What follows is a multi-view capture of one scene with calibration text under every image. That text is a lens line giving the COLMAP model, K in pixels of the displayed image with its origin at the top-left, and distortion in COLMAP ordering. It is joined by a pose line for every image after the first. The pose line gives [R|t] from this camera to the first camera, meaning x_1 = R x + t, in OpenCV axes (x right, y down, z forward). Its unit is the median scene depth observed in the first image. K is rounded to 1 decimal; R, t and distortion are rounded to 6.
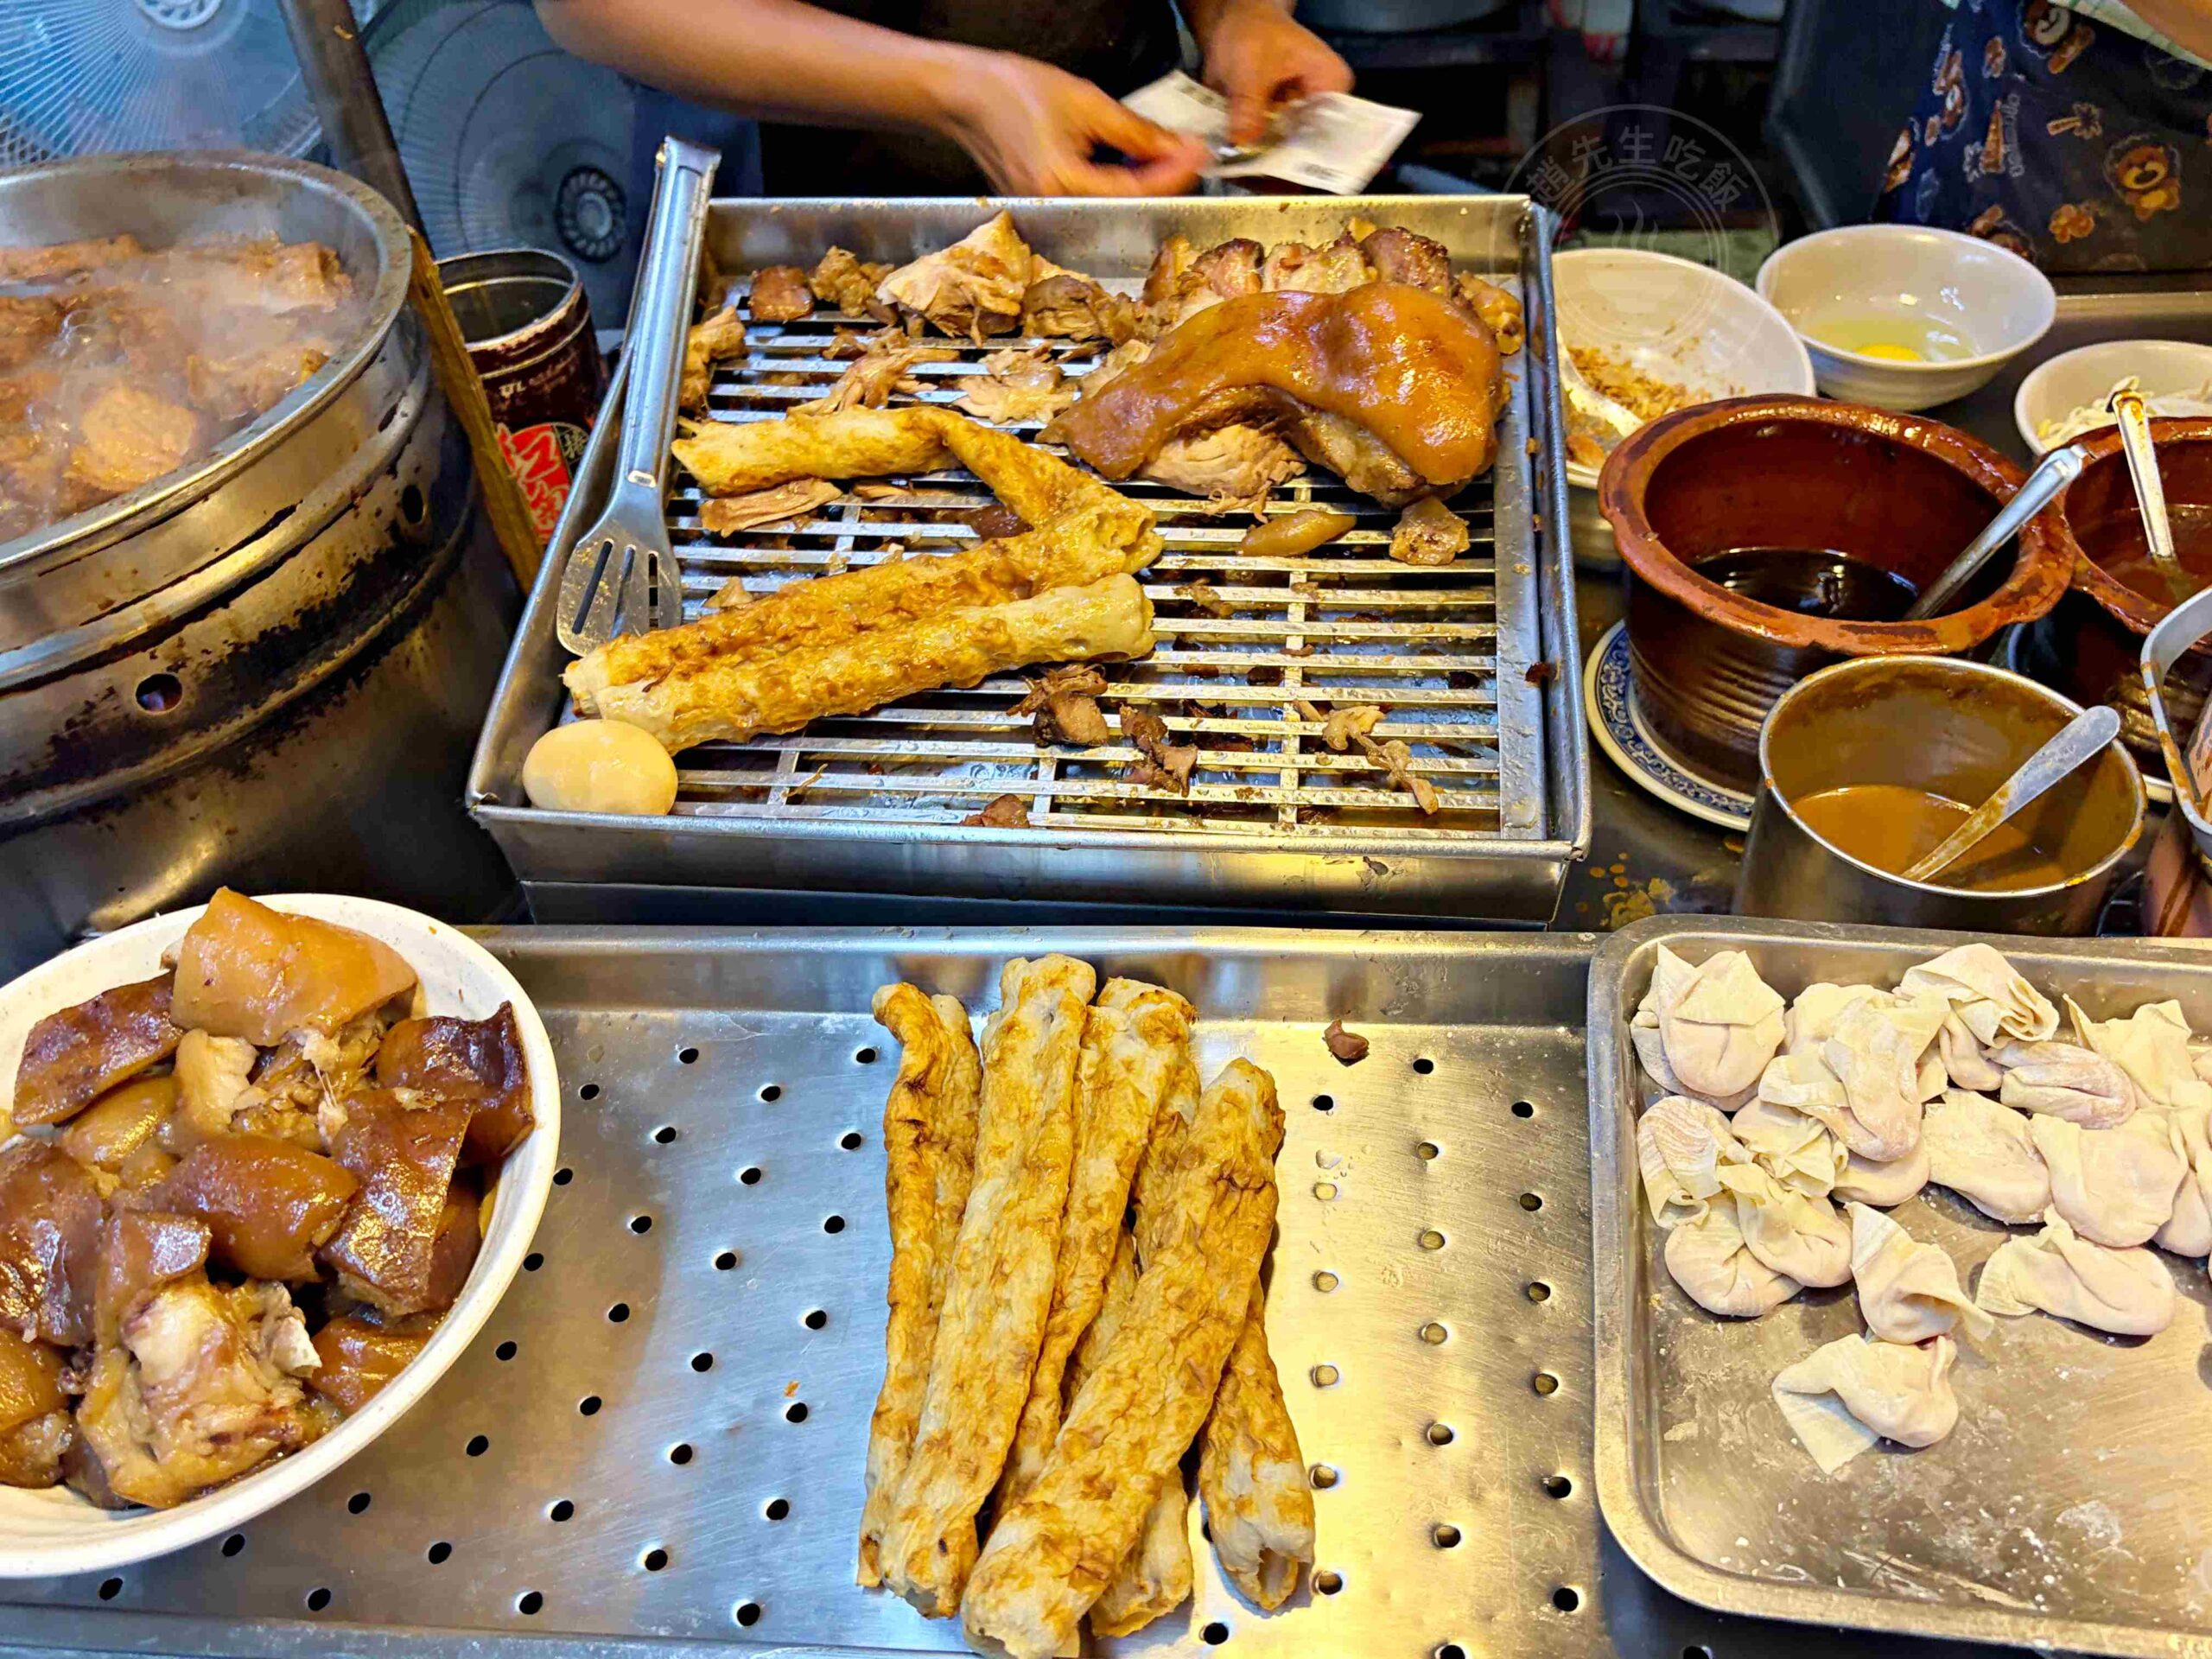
lens RADIAL K [[1887.8, 0, 1122.3], [0, 1887.8, 838.2], [0, 0, 1]] dist [0.024005, -0.014210]
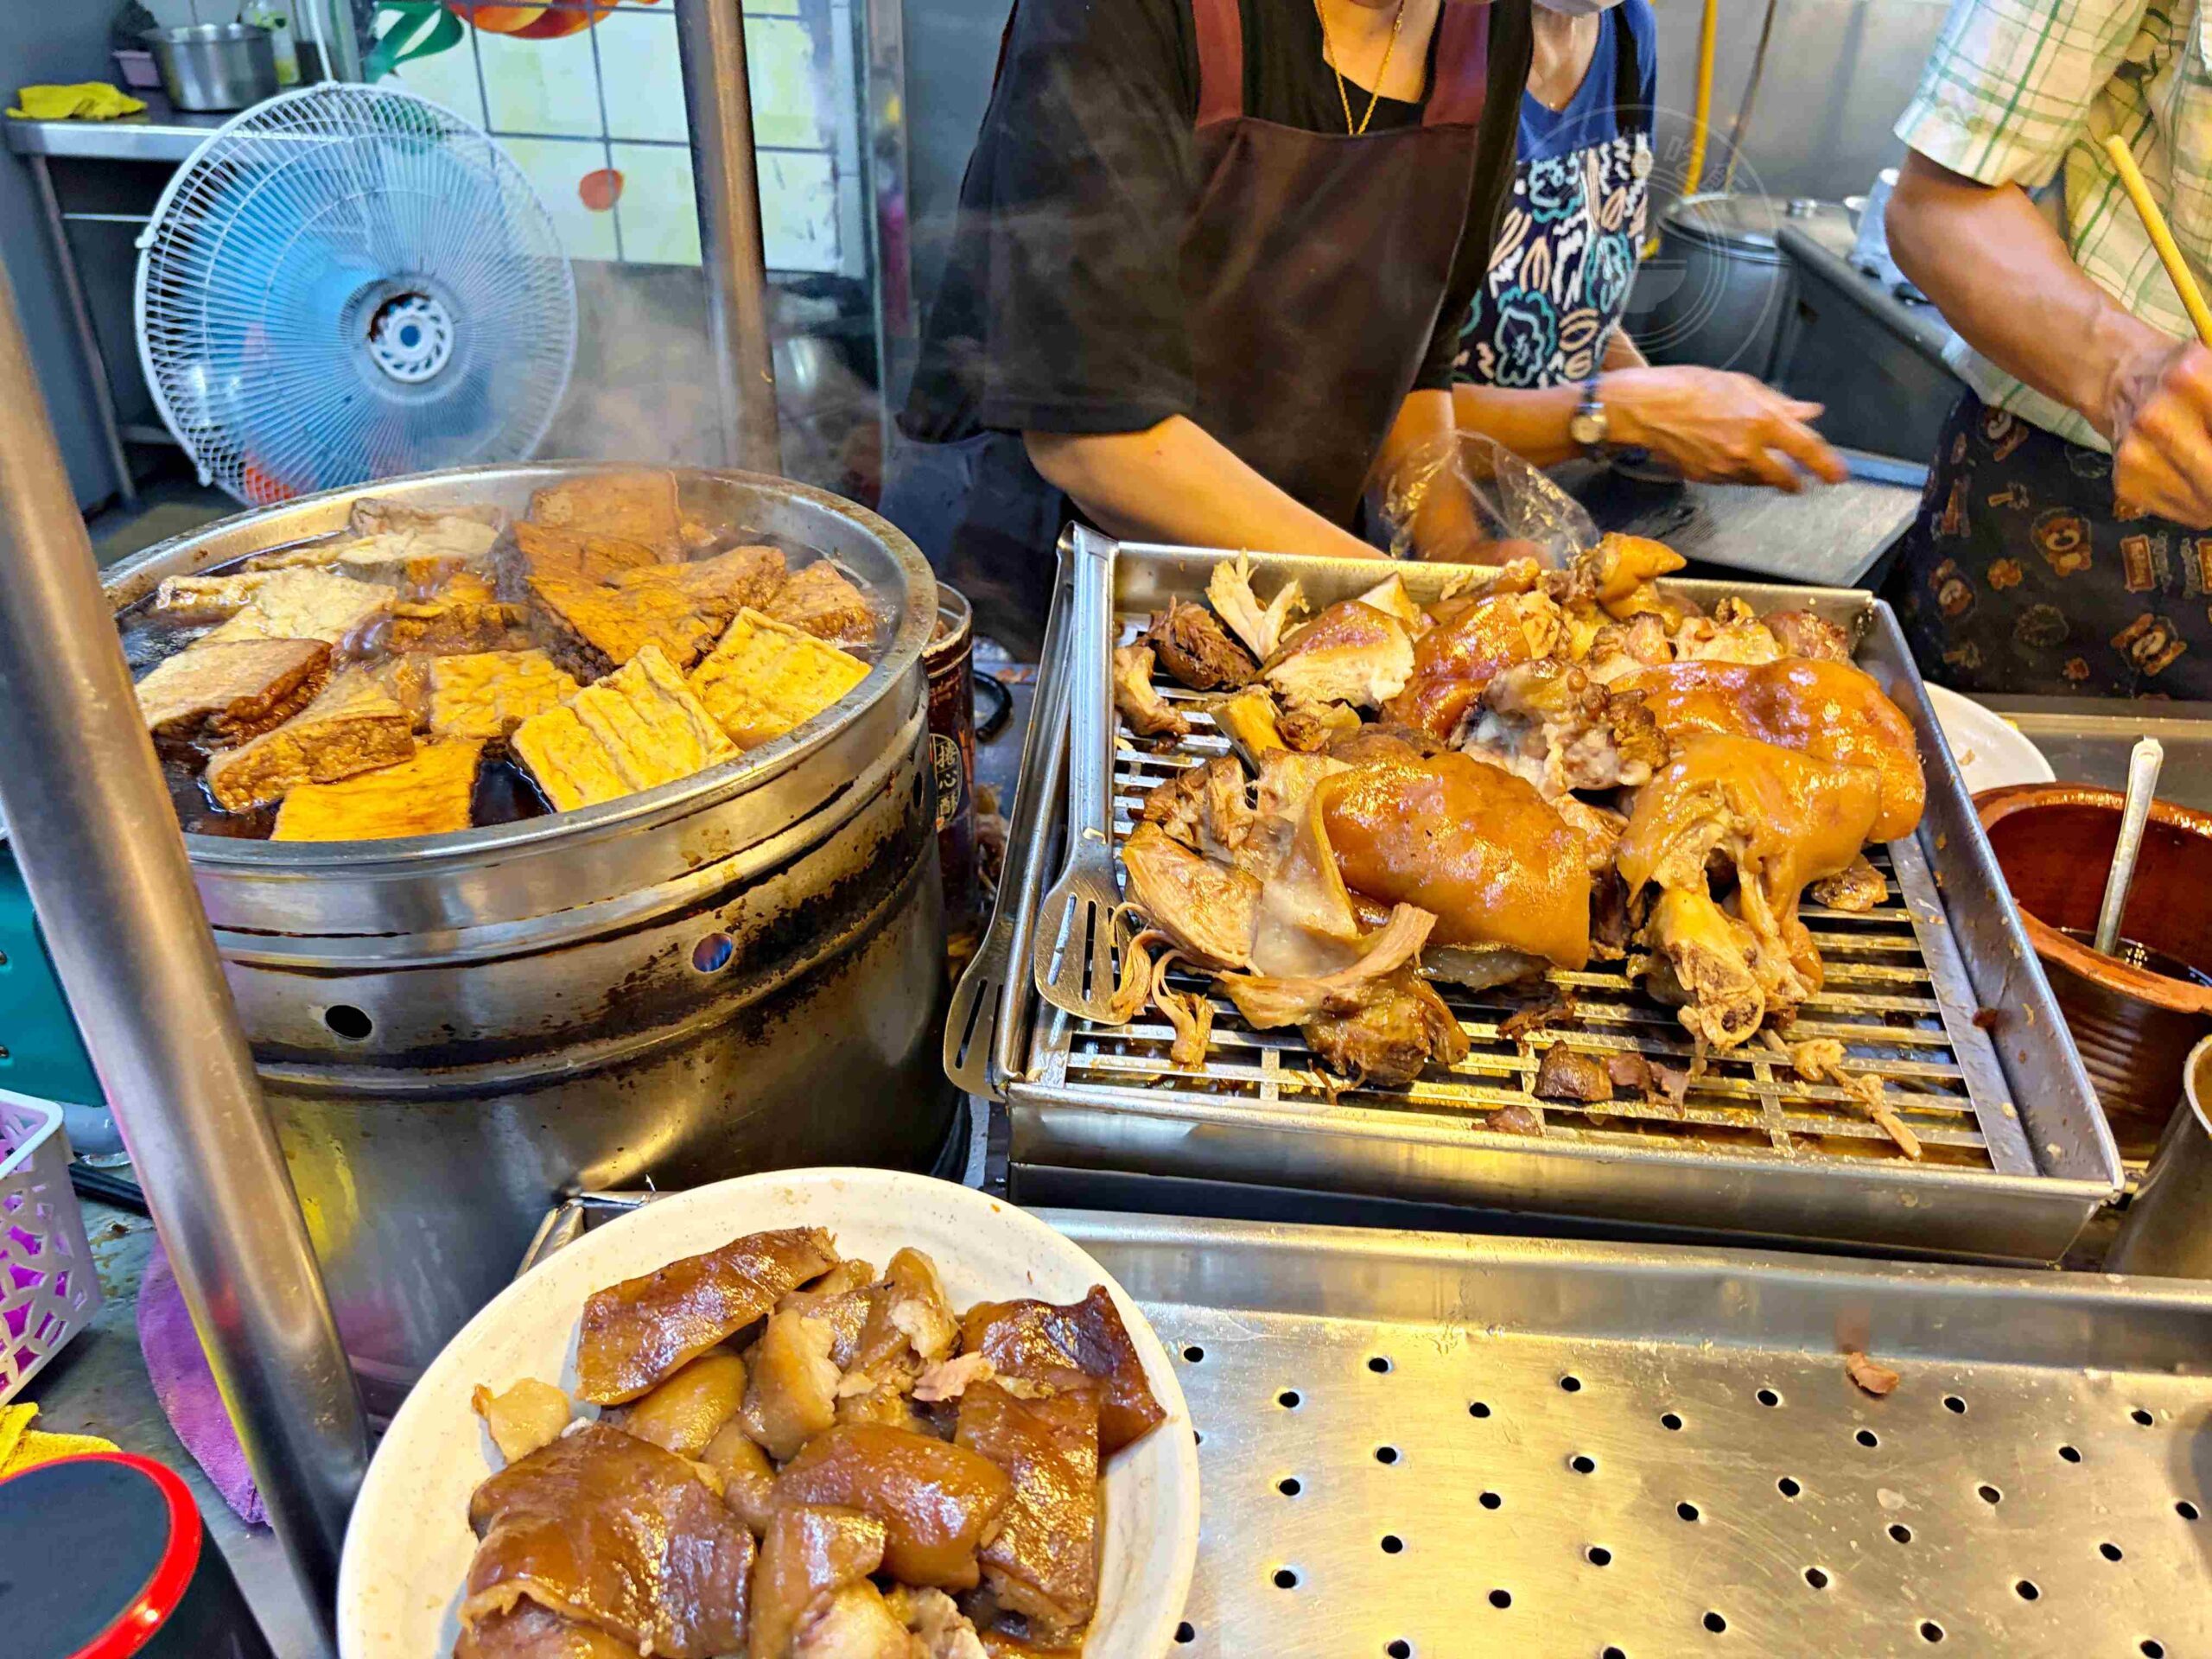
lens RADIAL K [[1697.3, 0, 1129.2], [0, 1697.3, 847.1], [0, 0, 1]] dist [0.031462, -0.030600]
pose [[0.995912, 0.067578, 0.059939, -0.321681], [-0.055492, 0.981295, -0.184338, 0.020832], [-0.071275, 0.180258, 0.981034, 0.084894]]
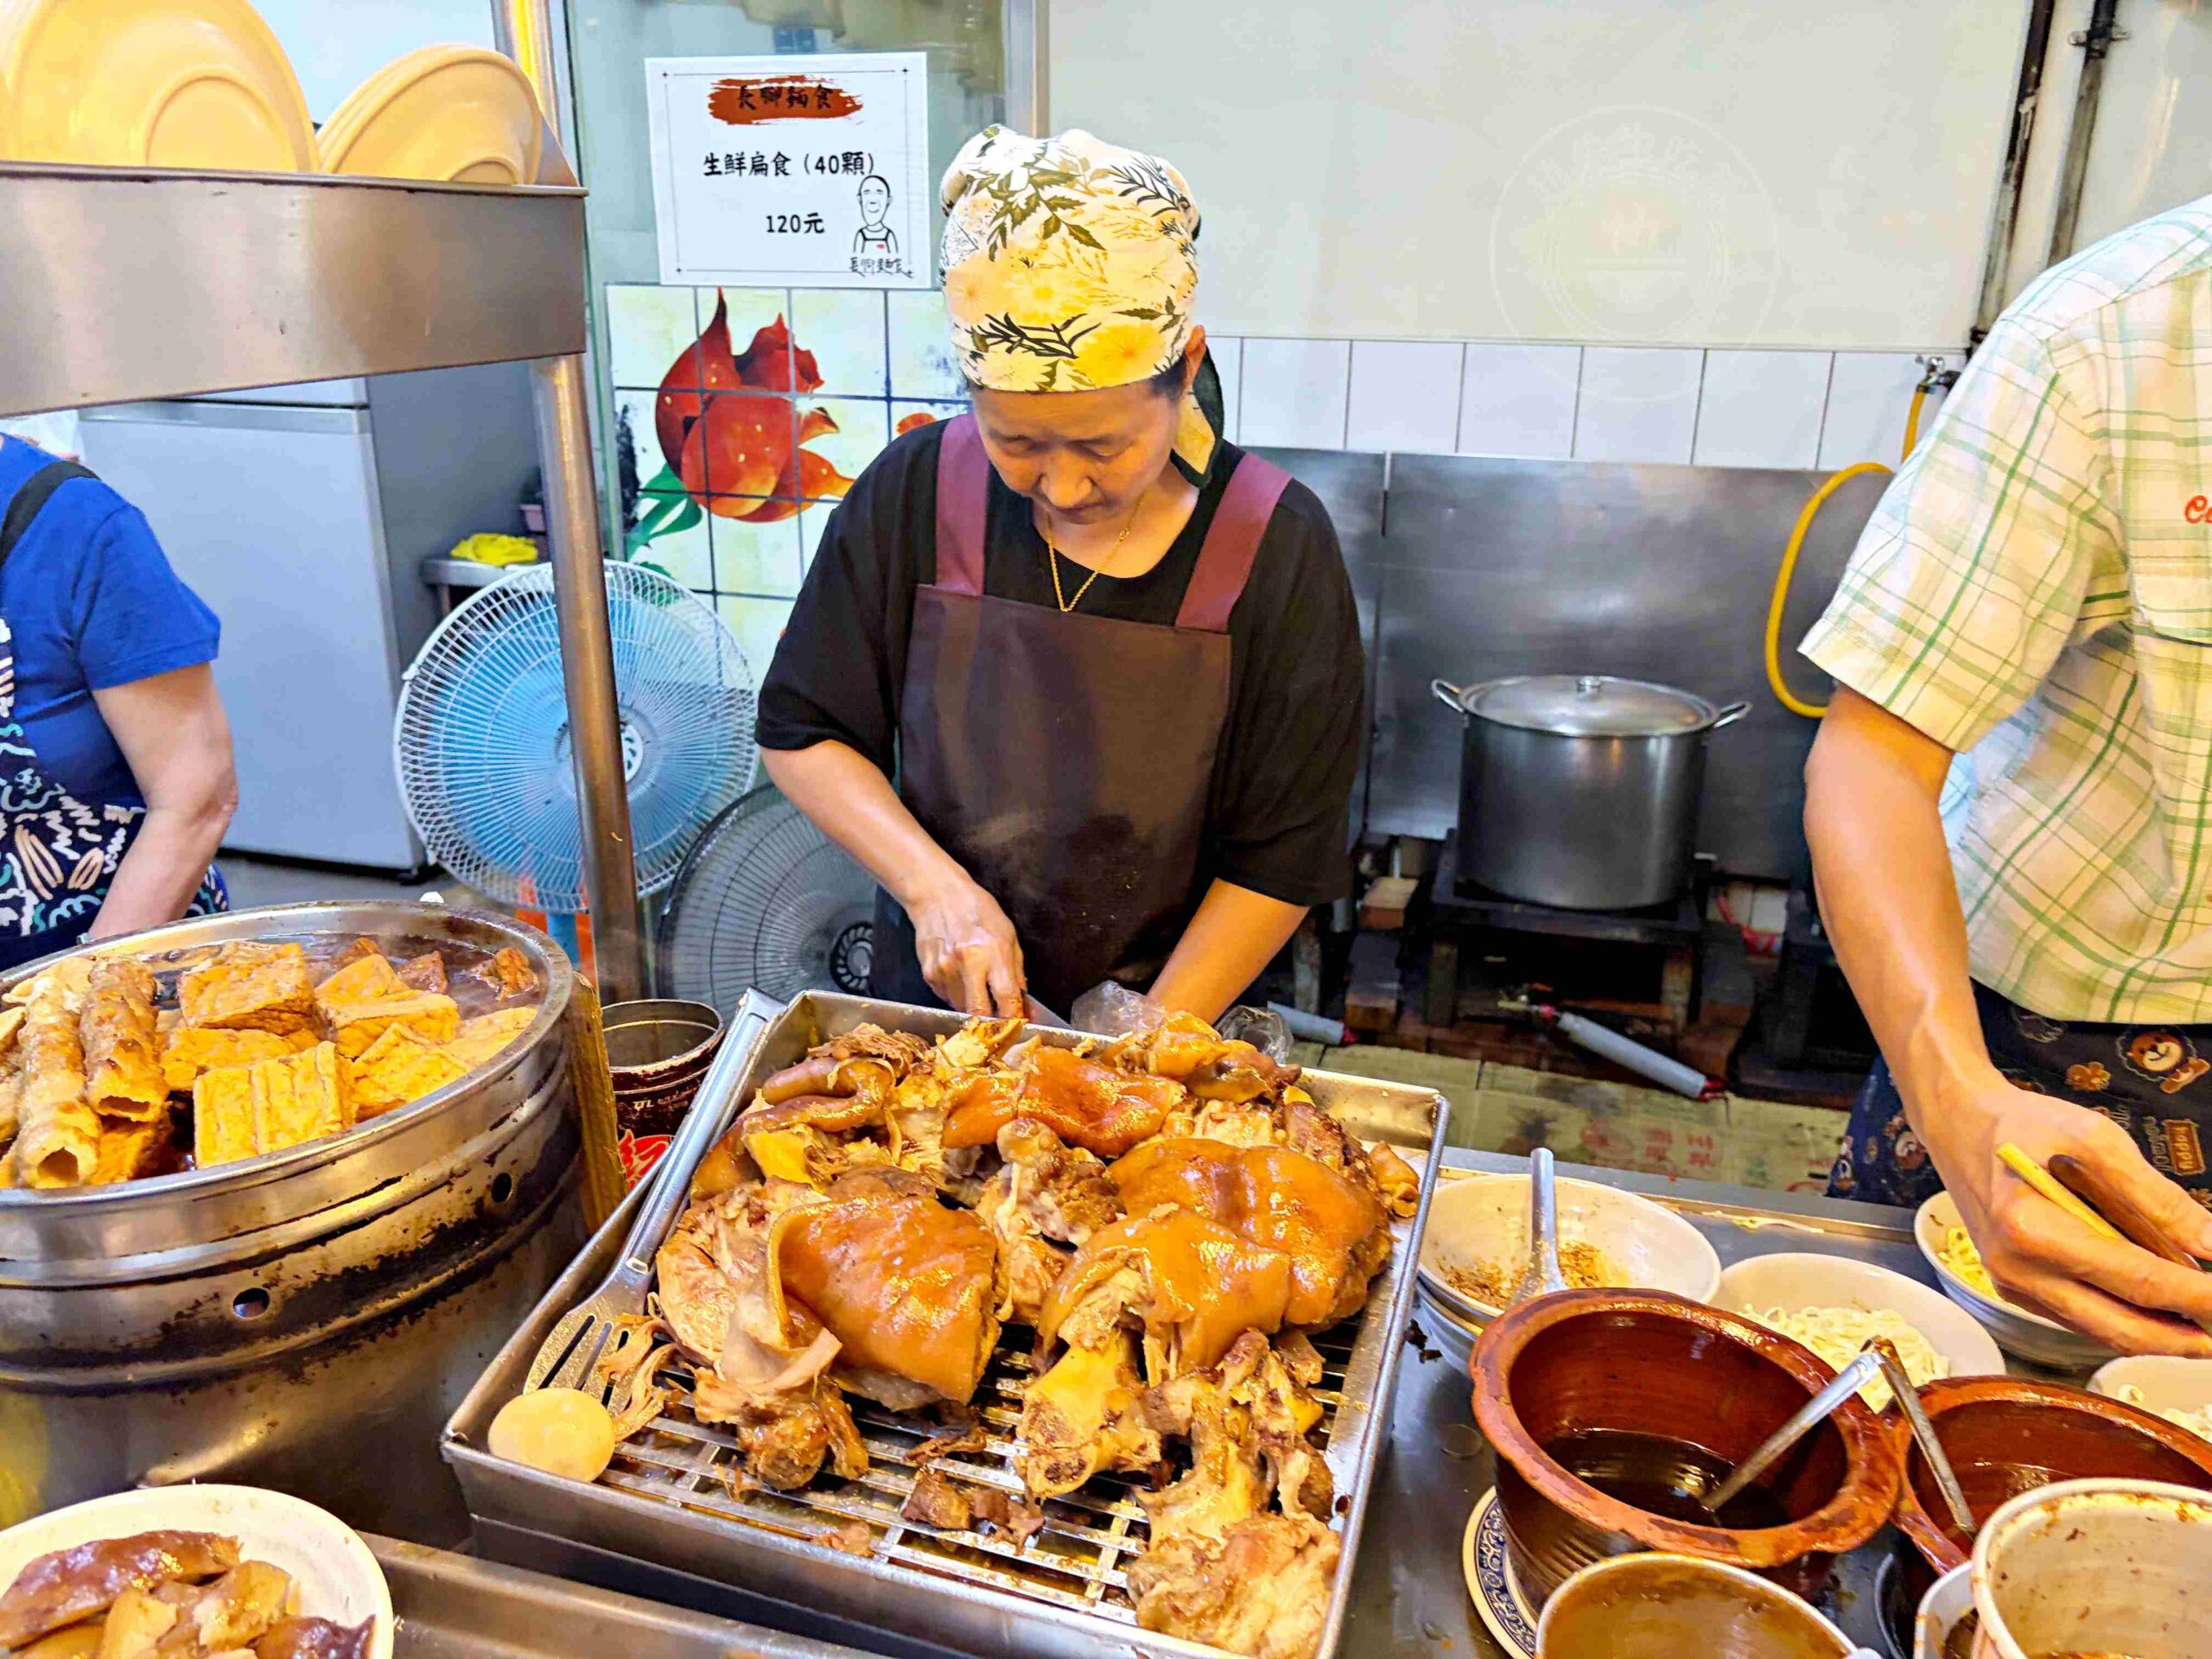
lens RADIAL K [[1697.3, 0, 1093.2], [0, 1697.3, 822.9], [0, 0, 1]] dist [0.031462, -0.030600]
pose [[0.973085, 0.133277, -0.187995, 0.213508], [-0.197127, 0.903942, -0.379513, -0.039872], [0.119356, 0.406357, 0.905885, -0.116129]]
